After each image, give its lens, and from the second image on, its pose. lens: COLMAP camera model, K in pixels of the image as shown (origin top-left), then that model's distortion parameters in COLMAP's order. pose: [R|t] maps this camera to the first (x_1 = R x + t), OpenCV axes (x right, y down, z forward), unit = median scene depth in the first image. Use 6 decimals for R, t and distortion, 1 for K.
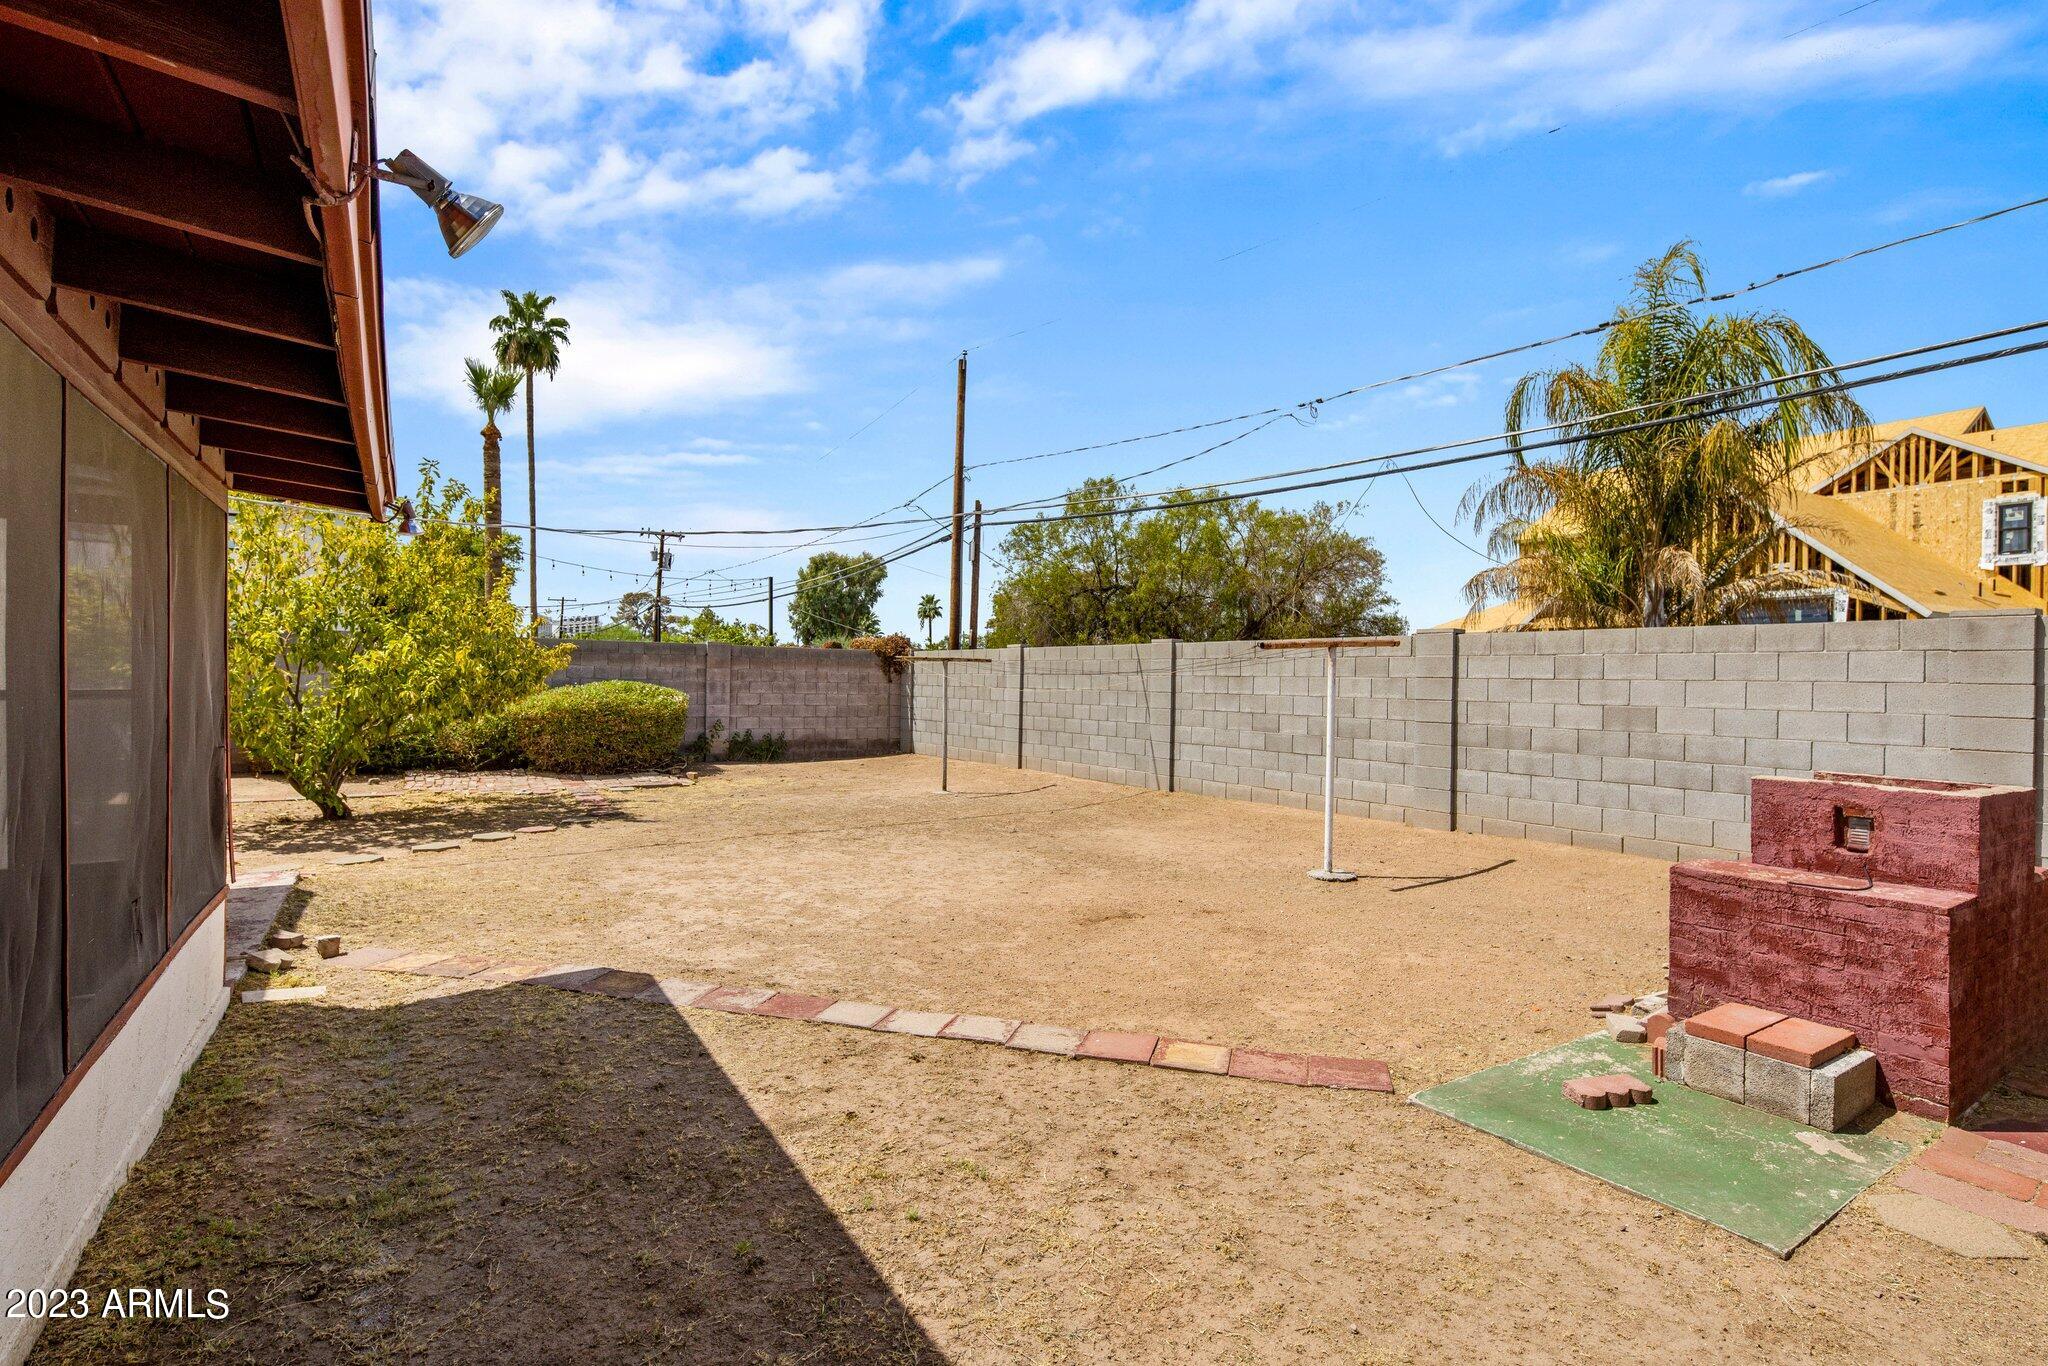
lens RADIAL K [[984.4, 0, 1036.9], [0, 984.4, 679.1], [0, 0, 1]] dist [0.010639, -0.006368]
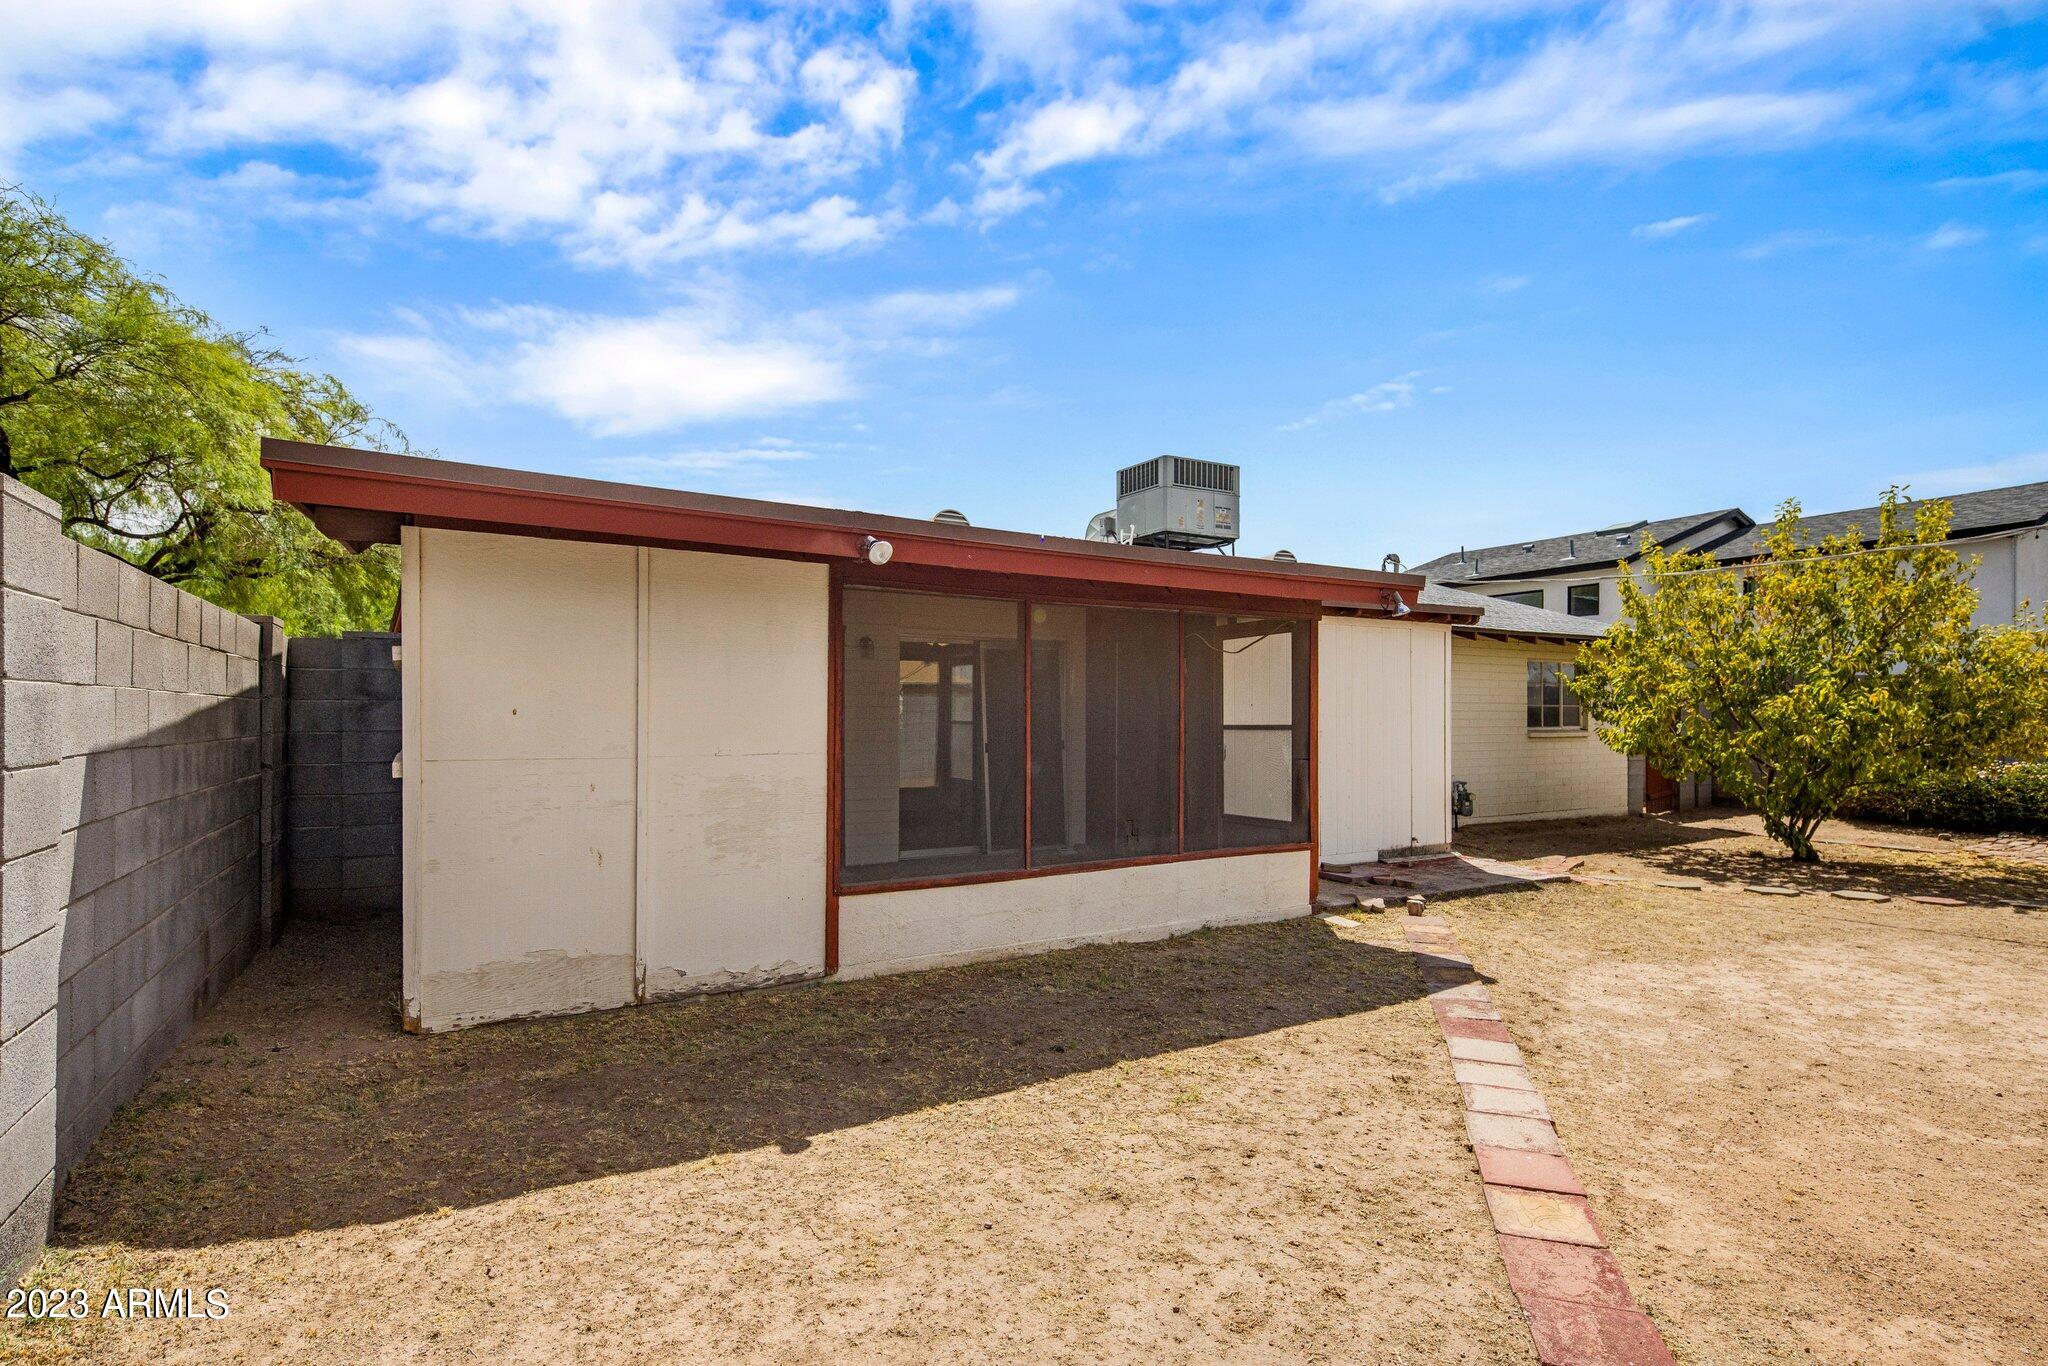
lens RADIAL K [[984.4, 0, 1036.9], [0, 984.4, 679.1], [0, 0, 1]] dist [0.010639, -0.006368]
pose [[-0.033912, -0.047864, -0.998278, 0.842144], [-0.003780, 0.998852, -0.047763, 0.013338], [0.999418, 0.002154, -0.034054, 0.579606]]
